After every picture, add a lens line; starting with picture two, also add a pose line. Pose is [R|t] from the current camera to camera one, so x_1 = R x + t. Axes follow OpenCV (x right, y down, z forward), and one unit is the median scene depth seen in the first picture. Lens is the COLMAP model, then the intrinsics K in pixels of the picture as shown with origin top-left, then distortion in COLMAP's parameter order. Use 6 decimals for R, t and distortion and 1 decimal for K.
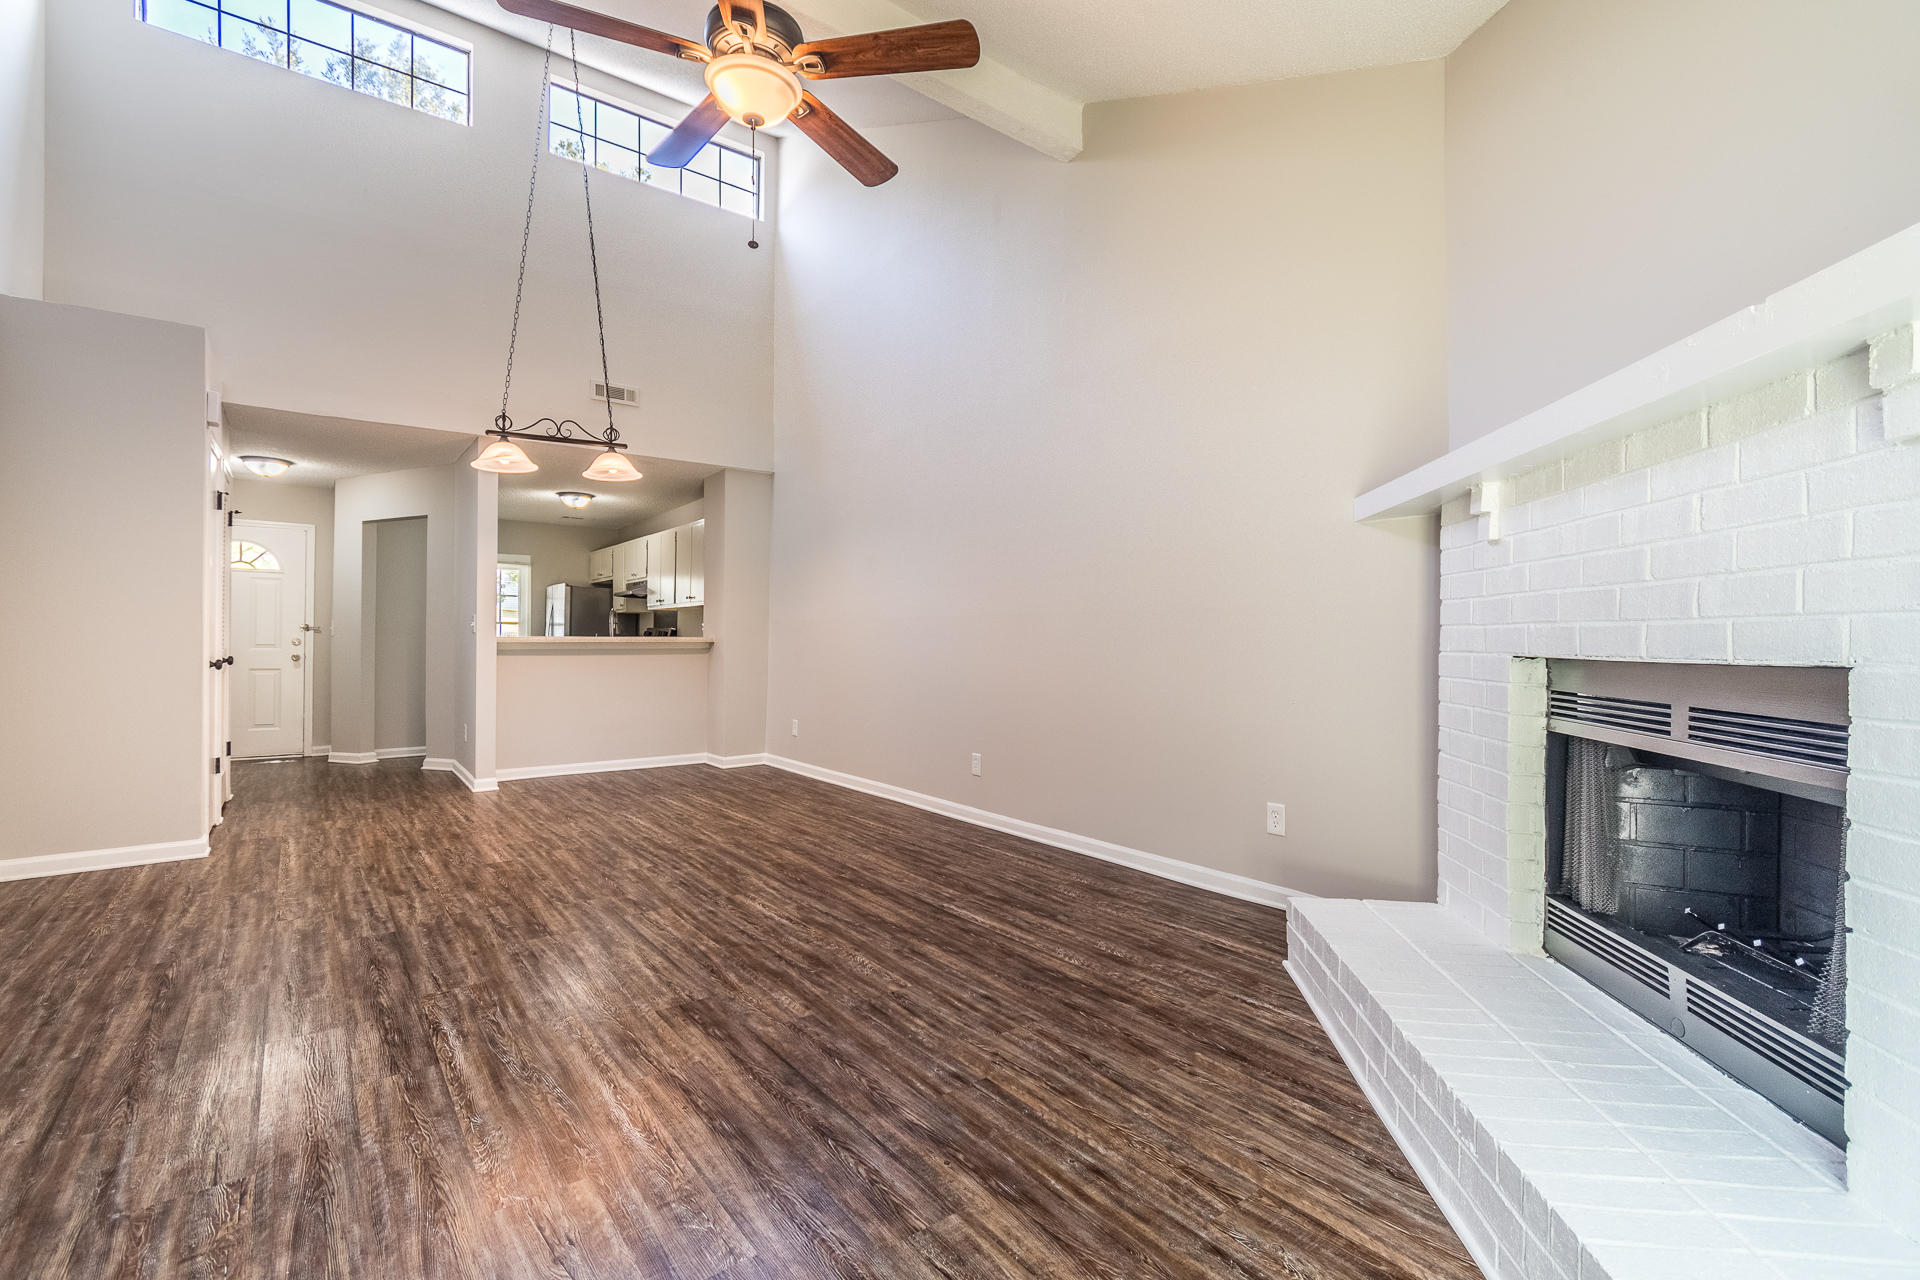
lens RADIAL K [[843.7, 0, 956.6], [0, 843.7, 642.2], [0, 0, 1]] dist [0.001642, 0.000382]
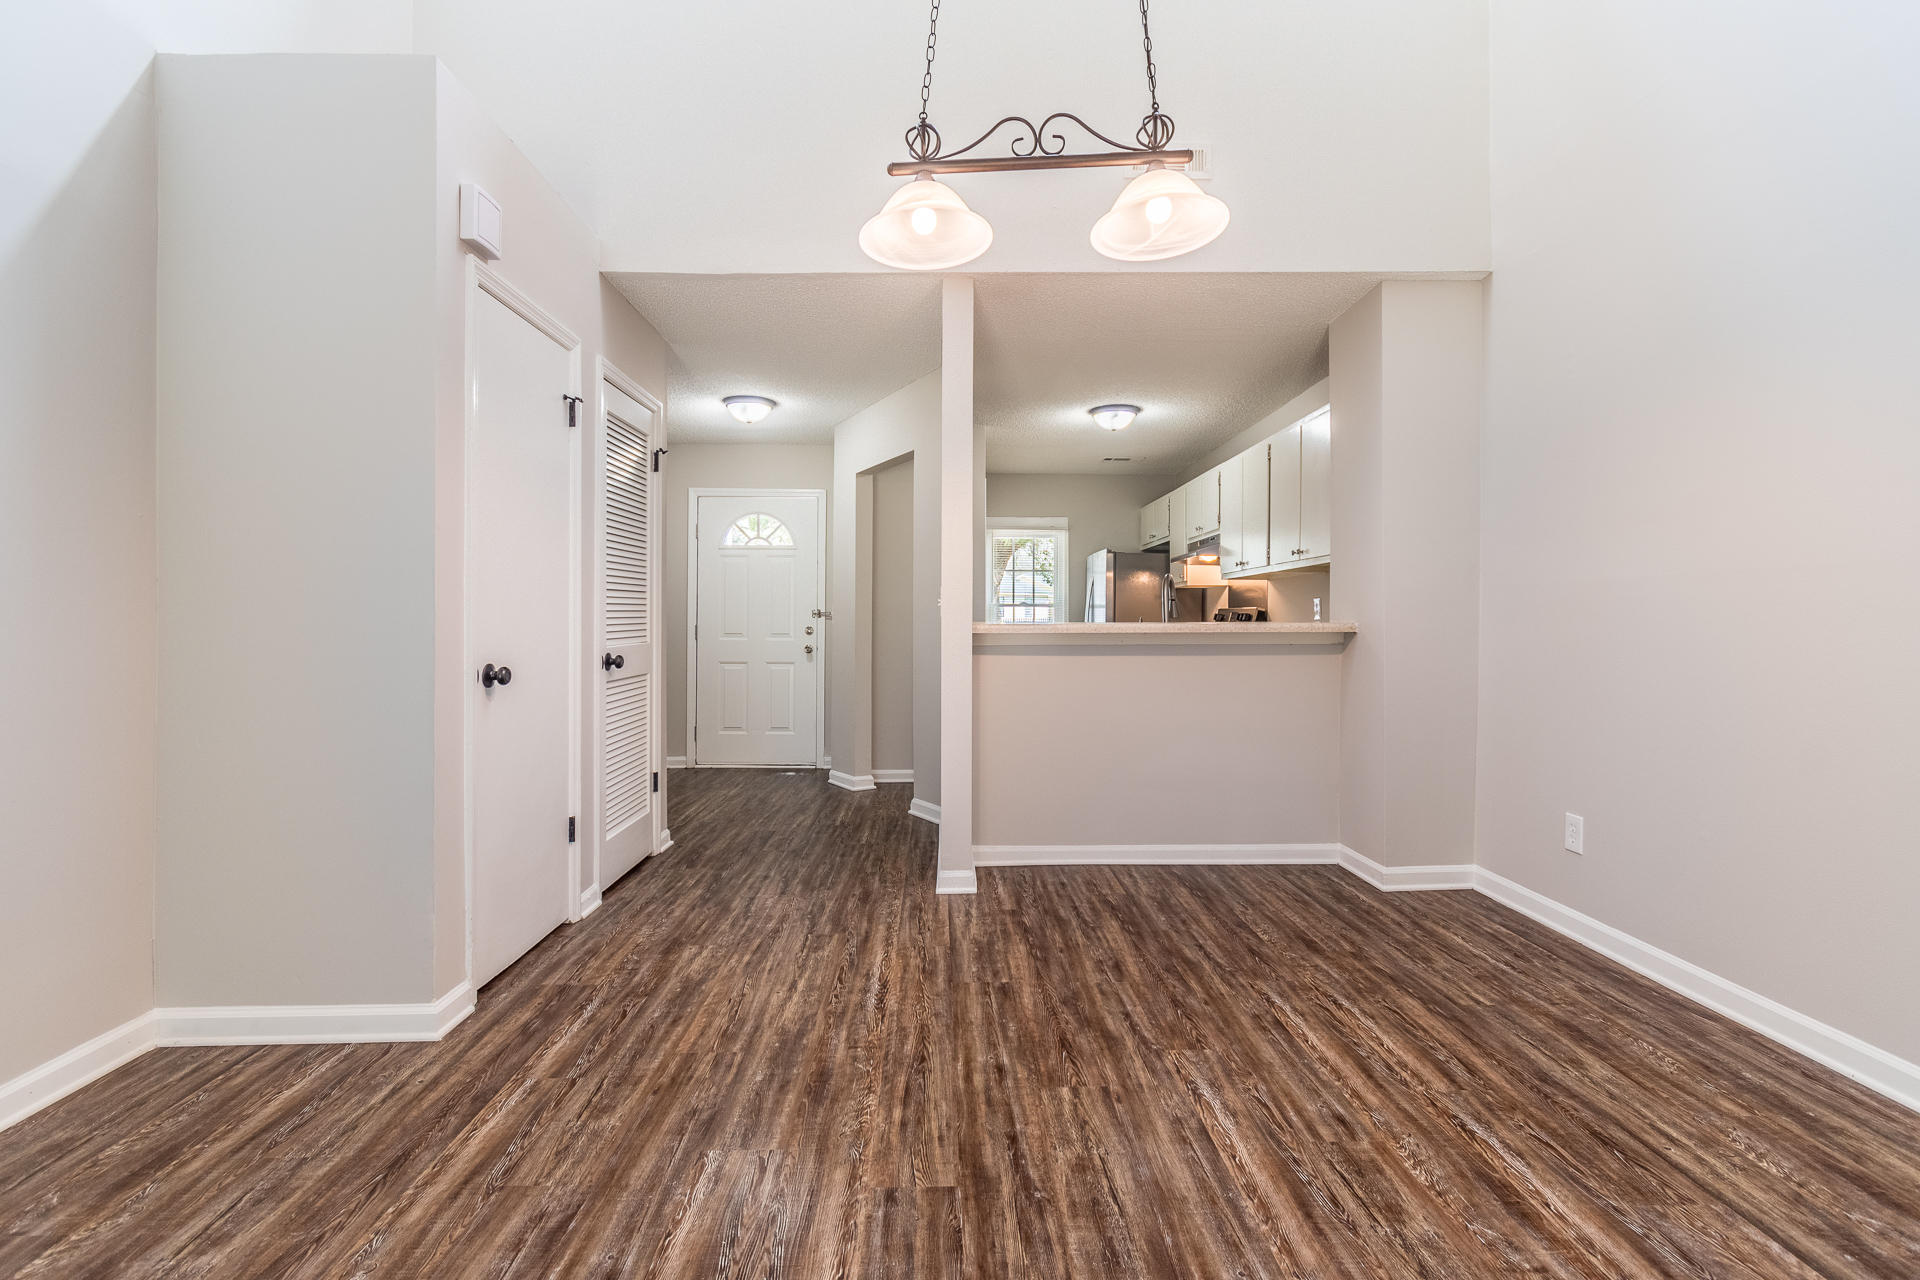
lens RADIAL K [[874.9, 0, 954.3], [0, 874.9, 610.6], [0, 0, 1]] dist [0.001859, 0.000014]
pose [[0.806601, -0.013133, -0.590950, -0.367430], [0.001596, 0.999798, -0.020041, -0.006650], [0.591094, 0.015221, 0.806459, 0.925628]]
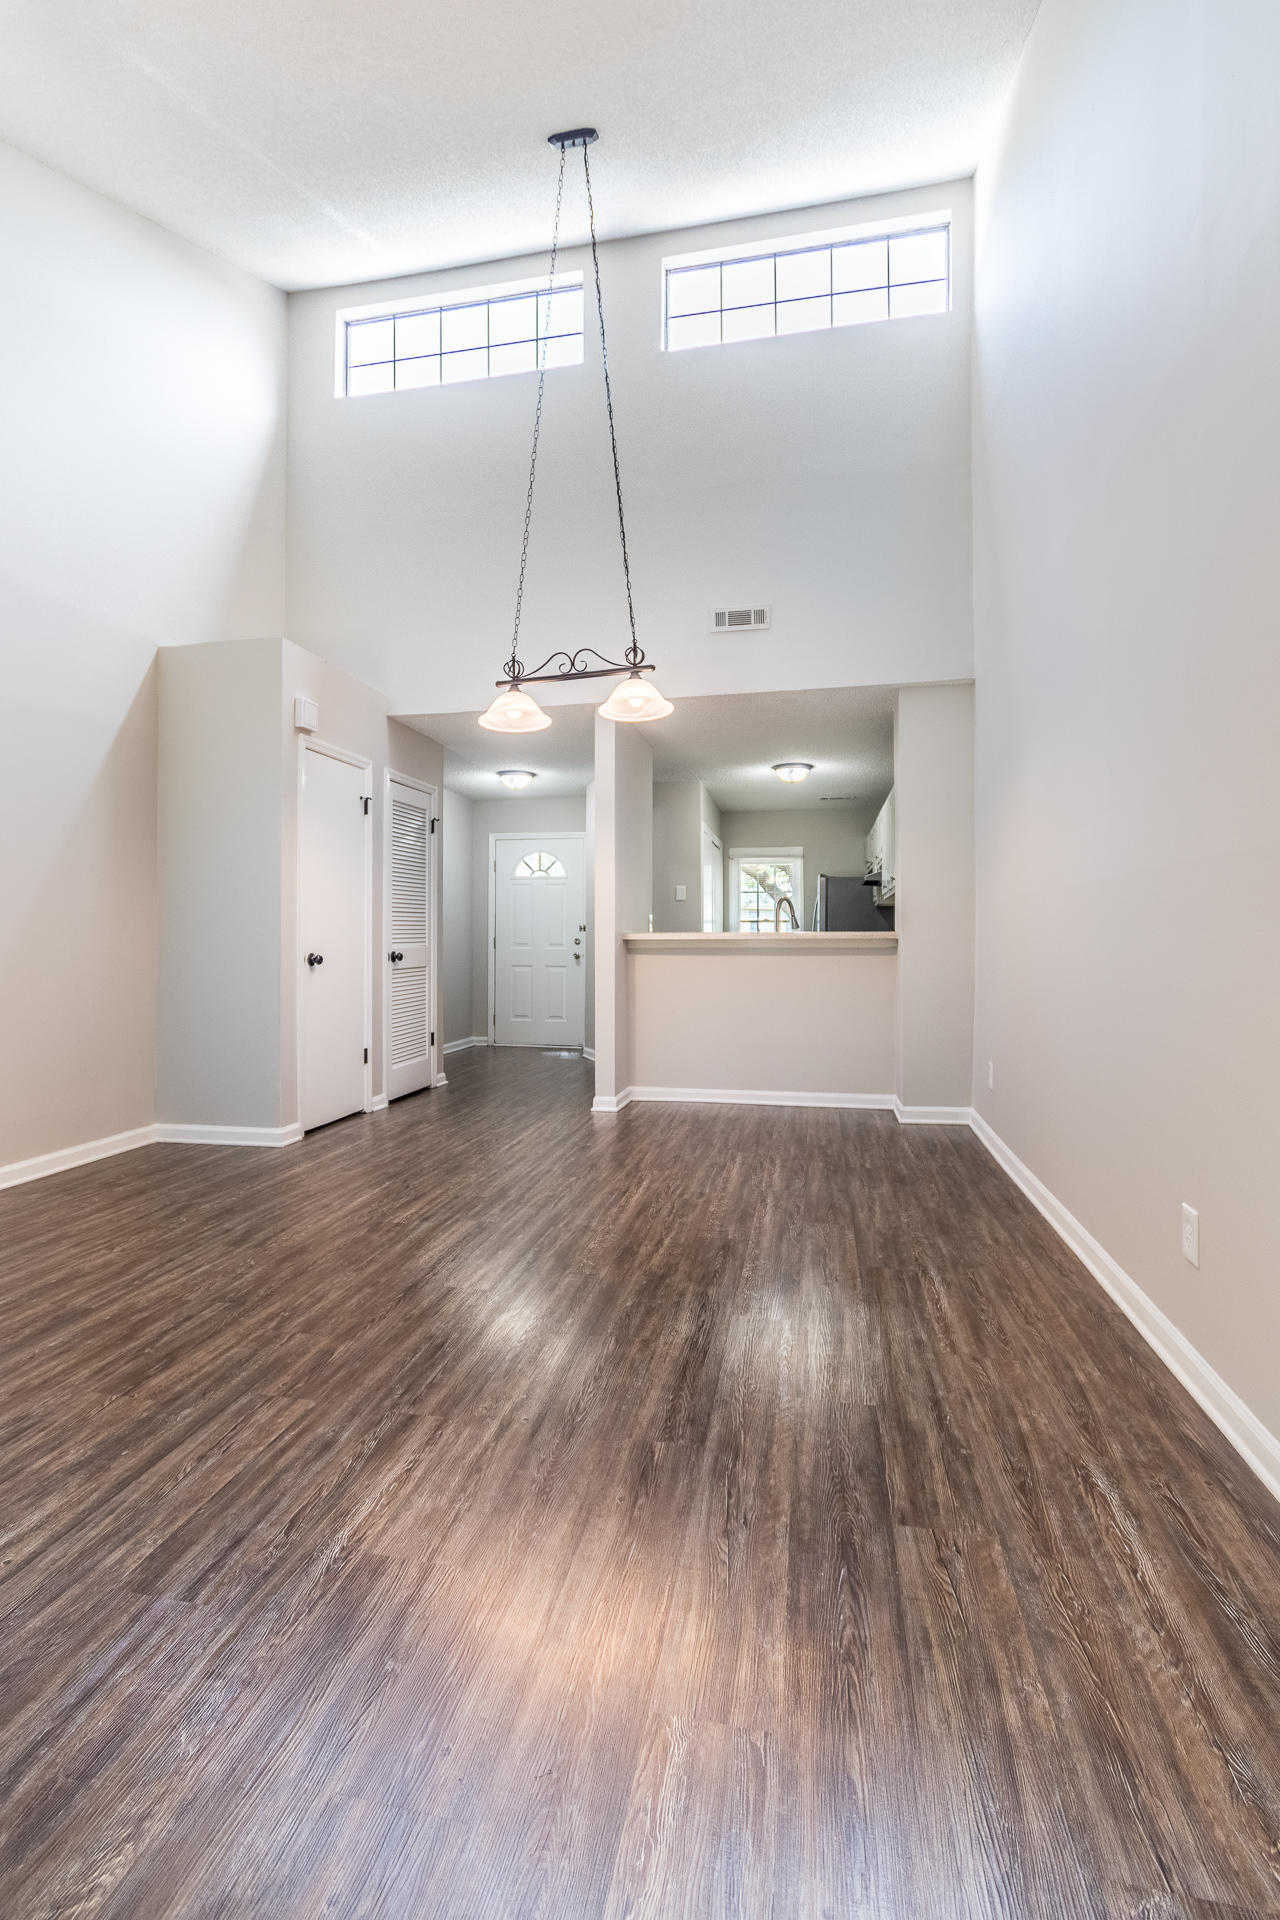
lens RADIAL K [[868.4, 0, 630.3], [0, 868.4, 916.5], [0, 0, 1]] dist [0.001599, -0.000311]
pose [[0.656978, -0.025837, -0.753467, 0.238913], [0.000135, 0.999417, -0.034152, 0.012801], [0.753910, 0.022335, 0.656598, 0.773637]]
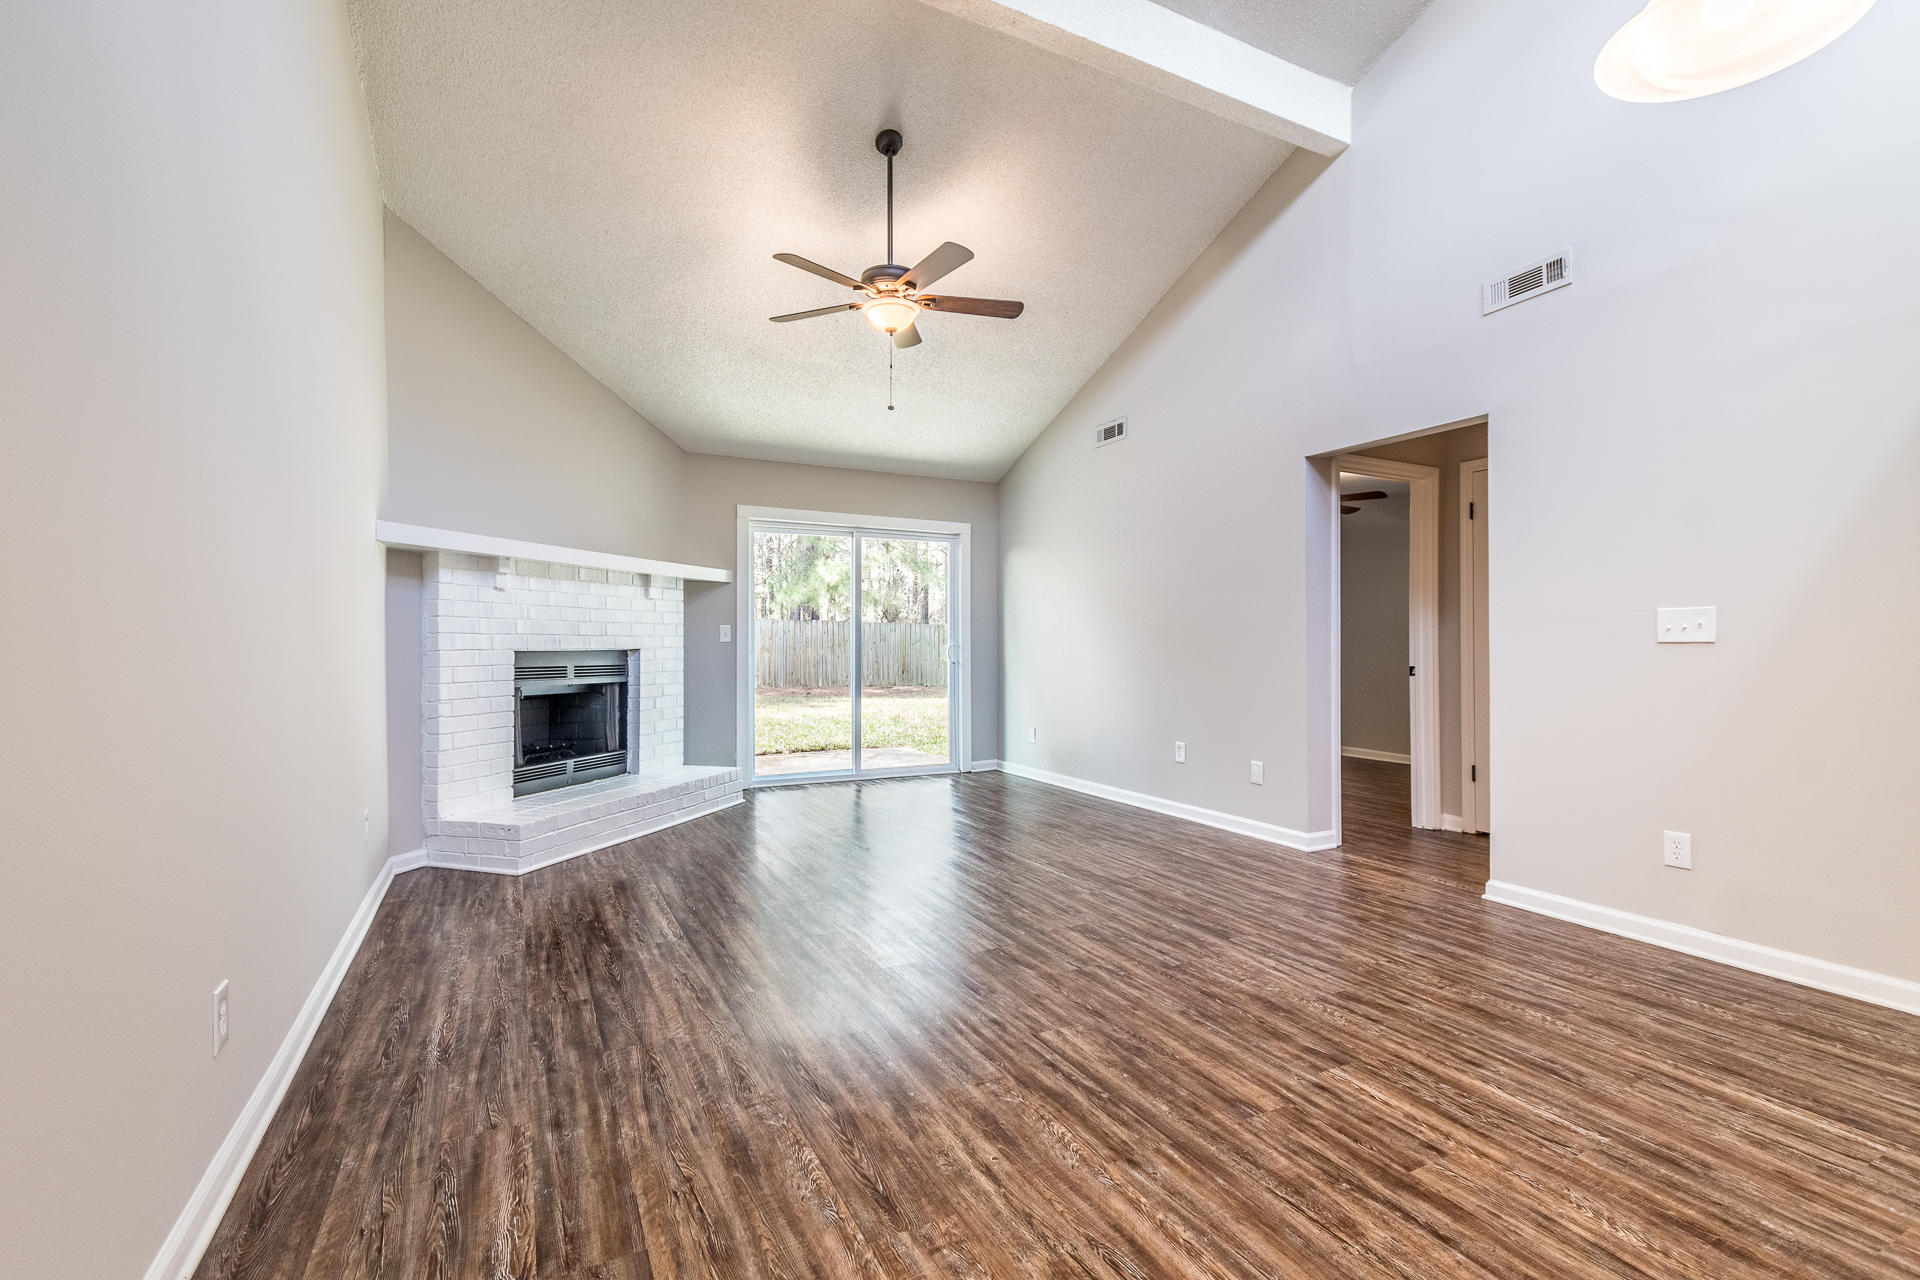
lens RADIAL K [[877.8, 0, 983.6], [0, 877.8, 631.9], [0, 0, 1]] dist [0.002599, 0.000292]
pose [[-0.988603, -0.004631, 0.150476, -0.488818], [-0.005550, 0.999968, -0.005689, -0.015225], [-0.150445, -0.006459, -0.988597, 1.915183]]
